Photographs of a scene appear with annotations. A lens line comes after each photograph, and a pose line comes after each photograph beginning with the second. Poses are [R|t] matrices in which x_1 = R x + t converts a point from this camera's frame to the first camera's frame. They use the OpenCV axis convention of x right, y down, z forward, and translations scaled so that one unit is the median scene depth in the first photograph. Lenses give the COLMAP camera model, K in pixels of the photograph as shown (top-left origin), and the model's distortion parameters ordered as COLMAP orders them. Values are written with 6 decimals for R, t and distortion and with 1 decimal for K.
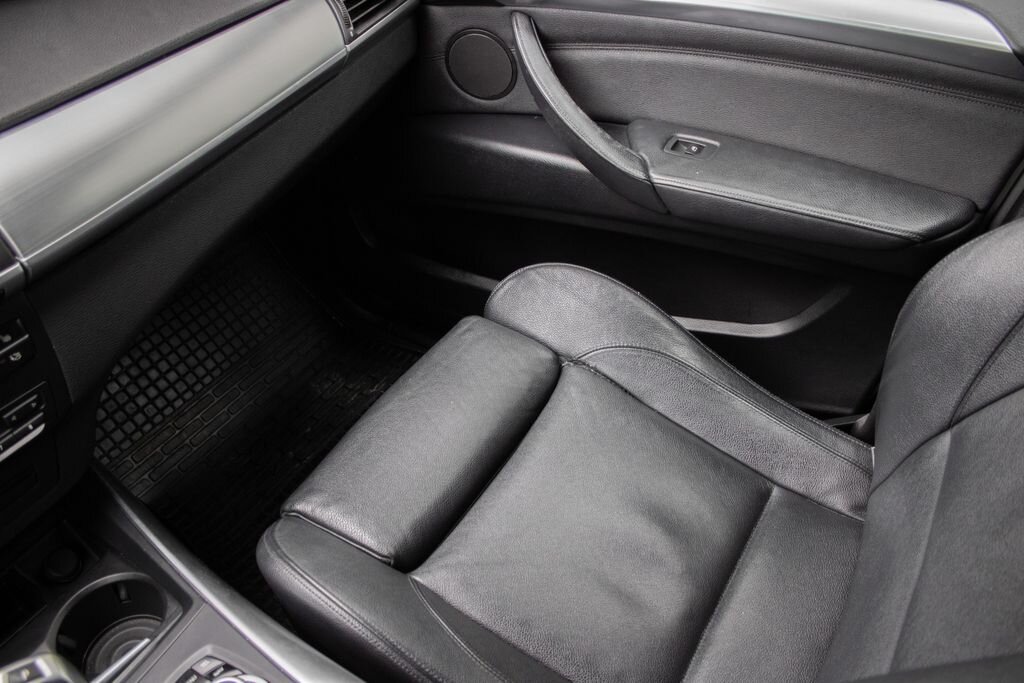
lens RADIAL K [[850.9, 0, 512.0], [0, 850.9, 341.5], [0, 0, 1]] dist [-0.160602, 0.132136]
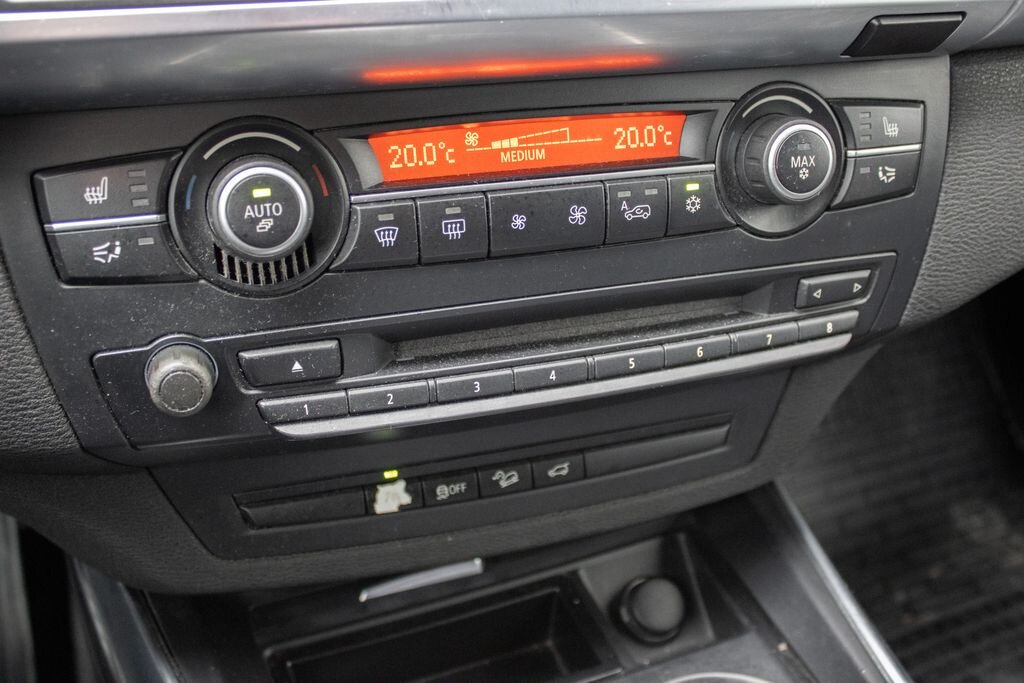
lens RADIAL K [[998.2, 0, 512.0], [0, 998.2, 341.5], [0, 0, 1]] dist [-0.099991, -0.001223]
pose [[0.804834, 0.379303, -0.456478, -0.315368], [-0.433349, 0.901097, -0.015301, 0.132273], [0.405526, 0.210129, 0.889603, 0.281957]]
